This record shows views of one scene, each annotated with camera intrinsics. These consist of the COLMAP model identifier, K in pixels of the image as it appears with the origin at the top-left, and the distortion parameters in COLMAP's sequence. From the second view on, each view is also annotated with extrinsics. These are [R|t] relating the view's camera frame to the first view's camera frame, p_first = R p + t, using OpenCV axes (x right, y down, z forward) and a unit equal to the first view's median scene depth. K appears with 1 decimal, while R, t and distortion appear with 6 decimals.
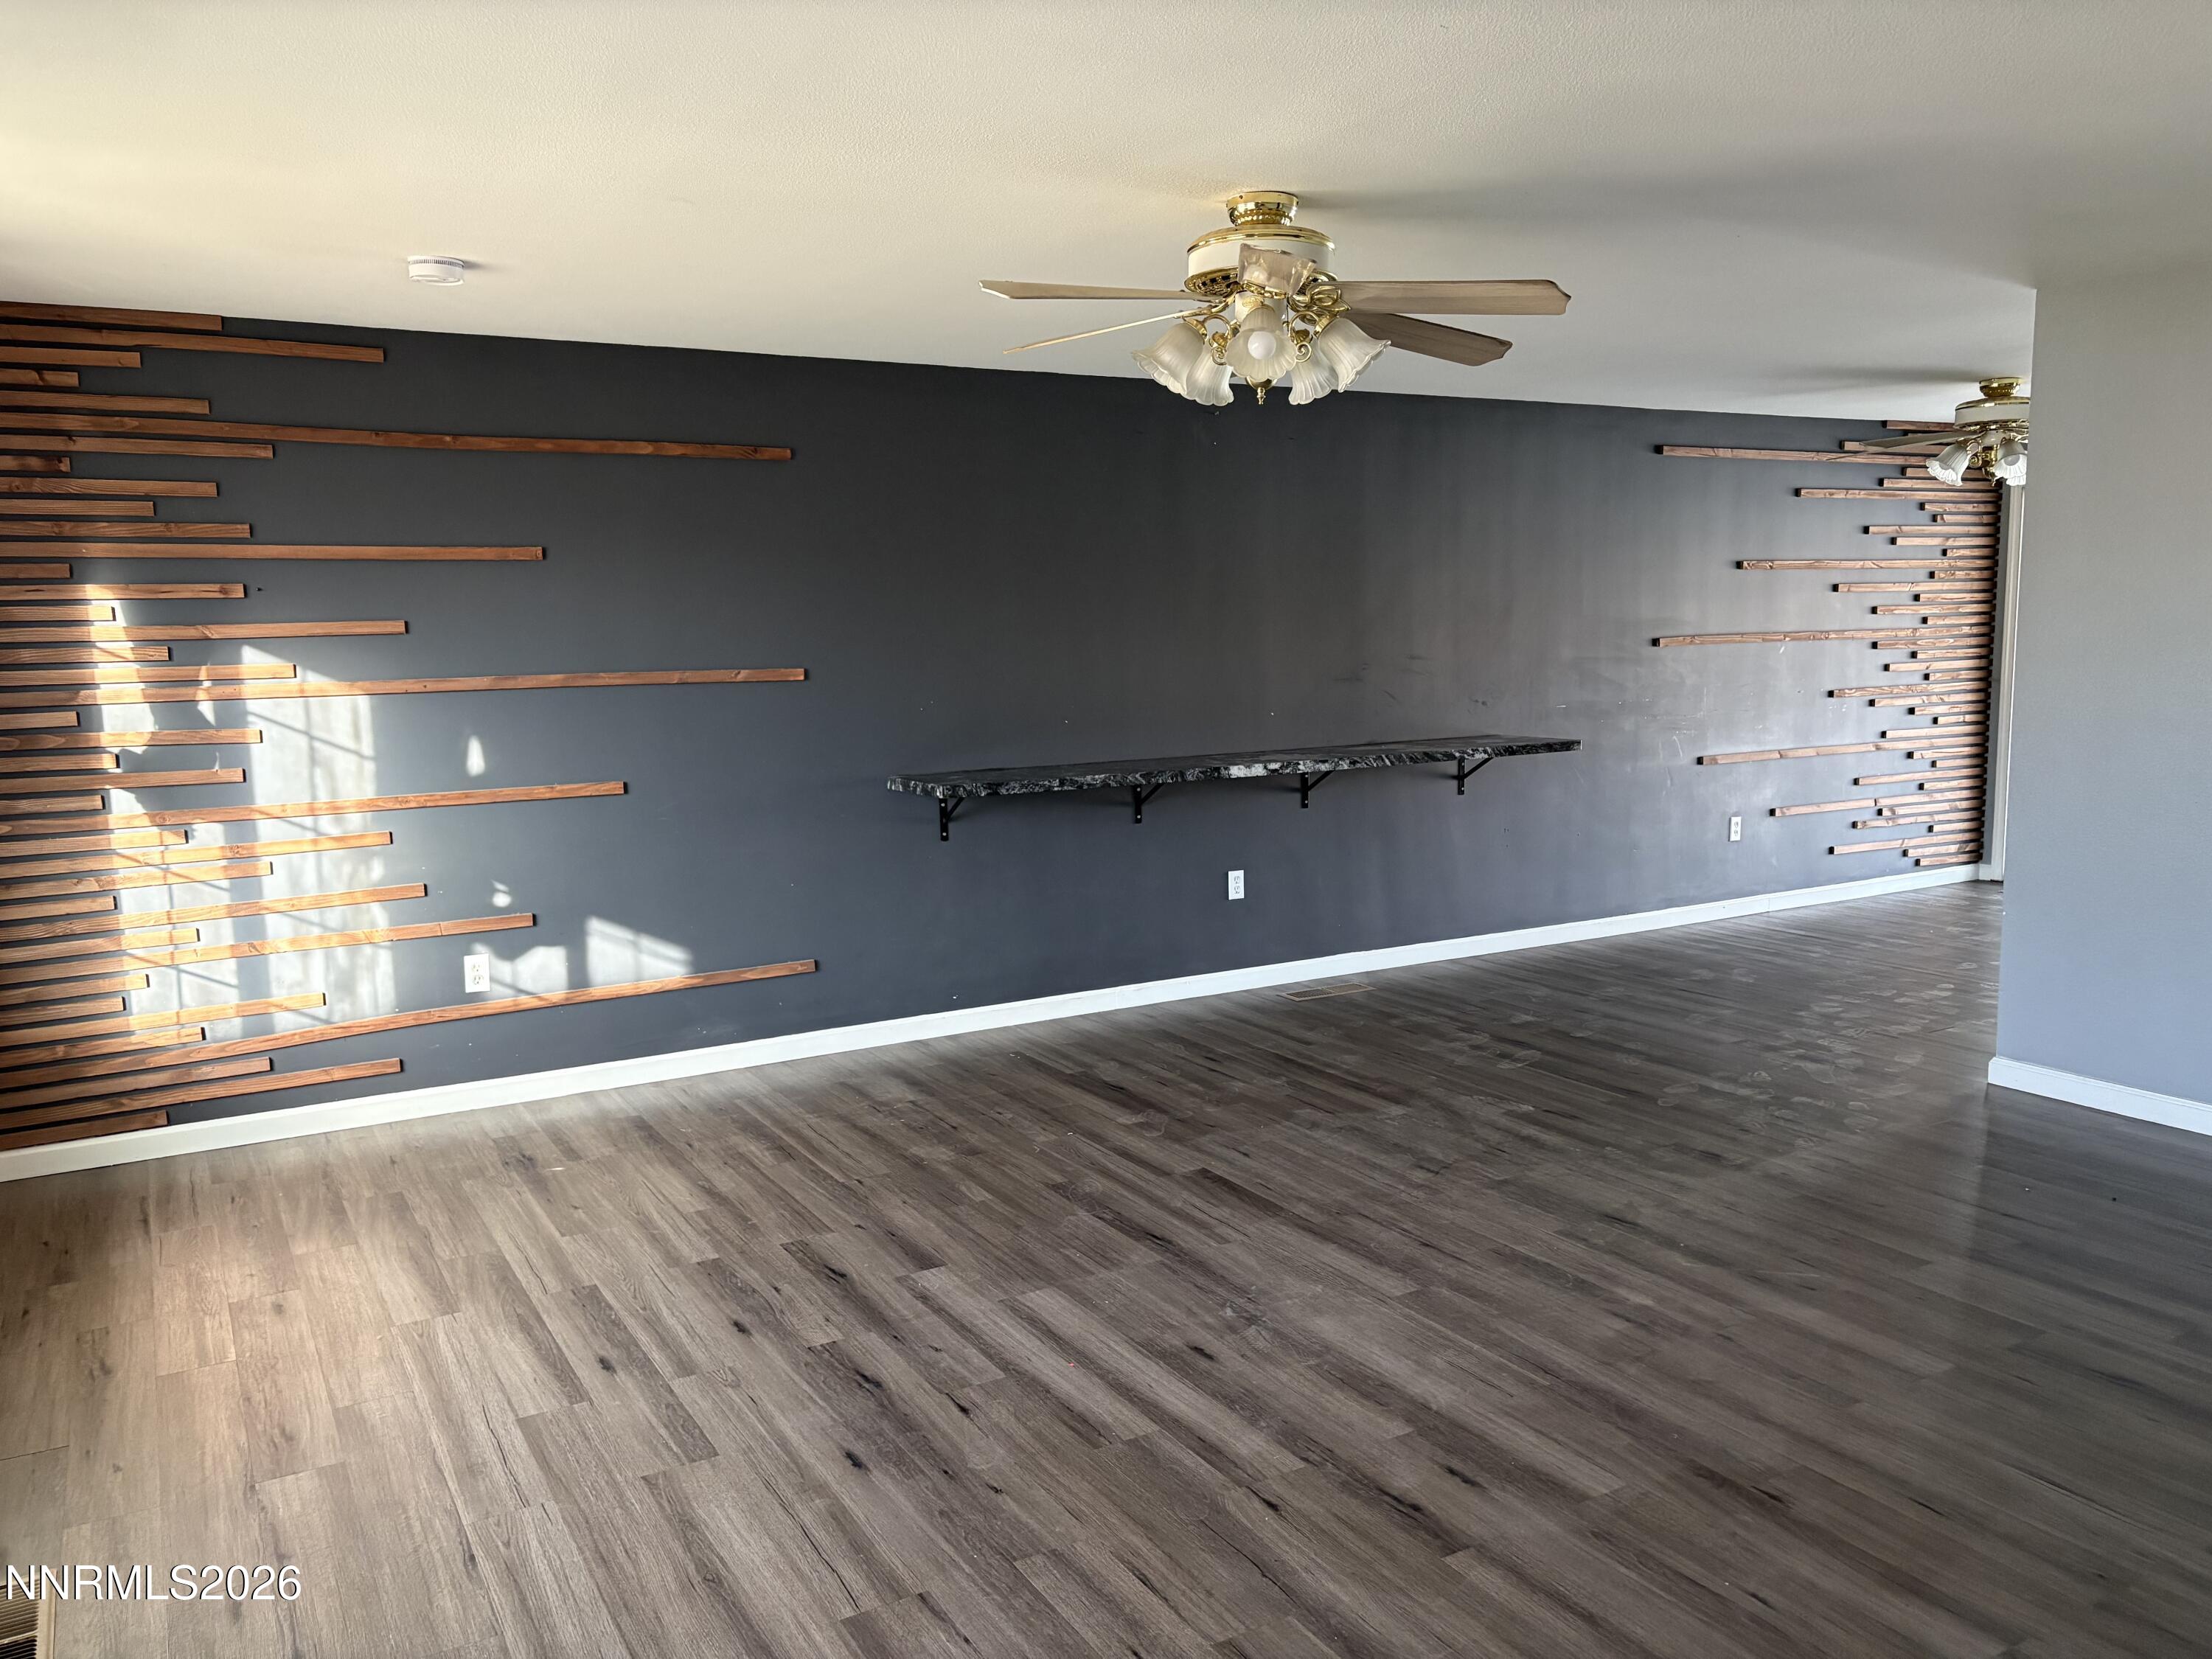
lens RADIAL K [[1678.6, 0, 1118.4], [0, 1678.6, 833.8], [0, 0, 1]] dist [0.049619, -0.004752]
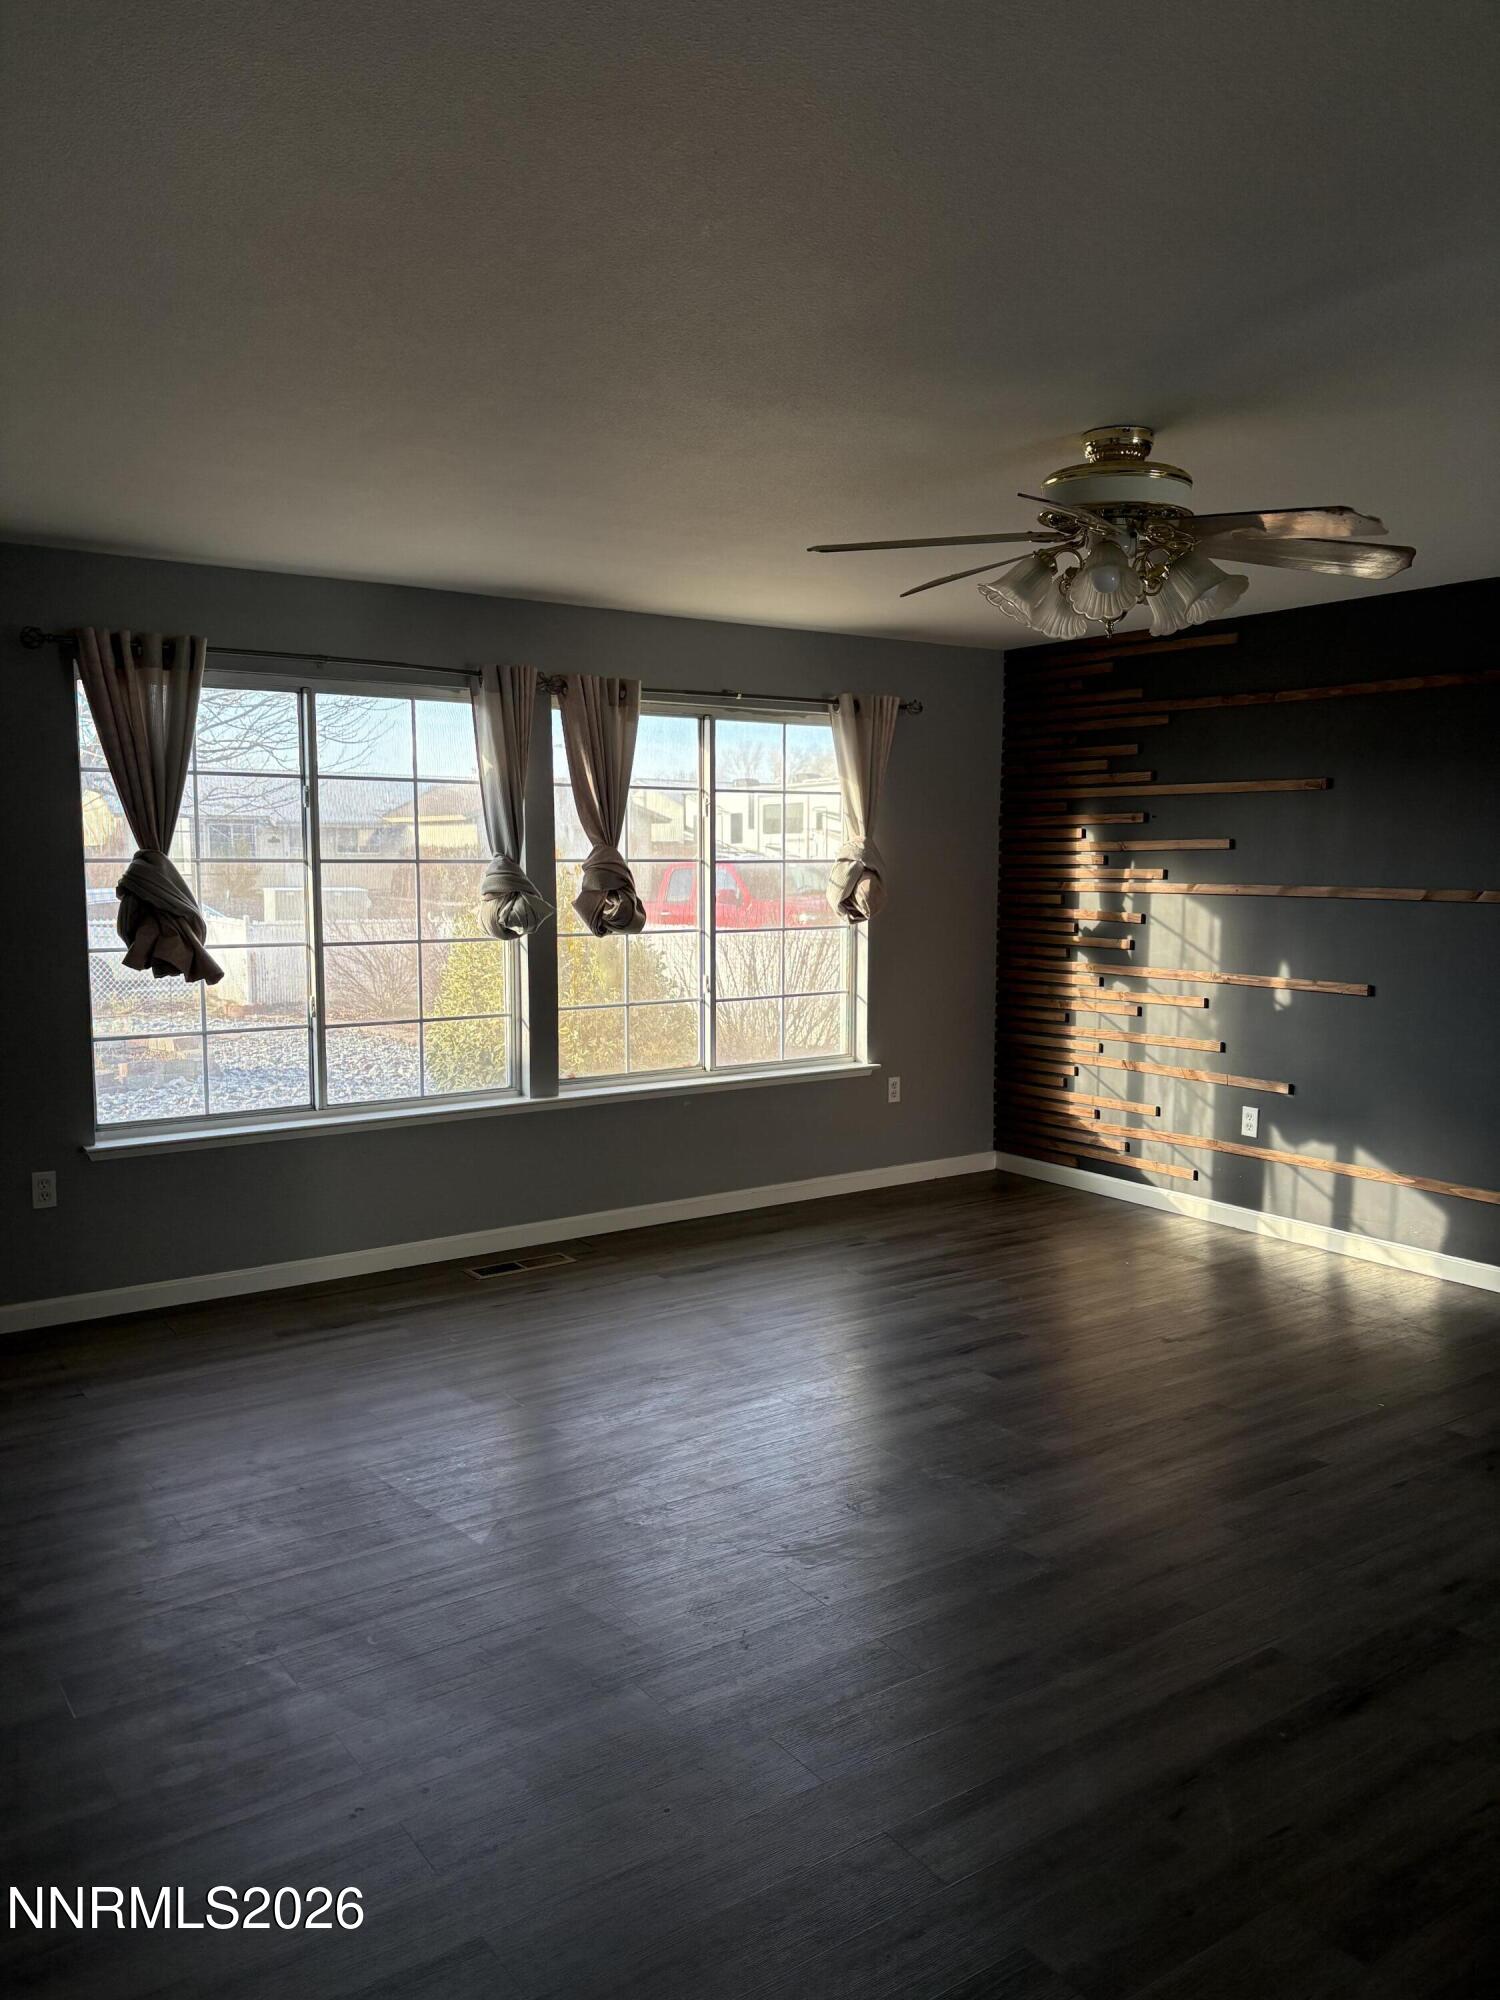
lens RADIAL K [[1517.7, 0, 756.3], [0, 1517.7, 1009.3], [0, 0, 1]] dist [0.049619, -0.004752]
pose [[0.097777, 0.122794, -0.987604, 0.749104], [-0.135778, 0.984726, 0.108994, -0.079609], [0.985903, 0.123438, 0.112956, 0.552145]]
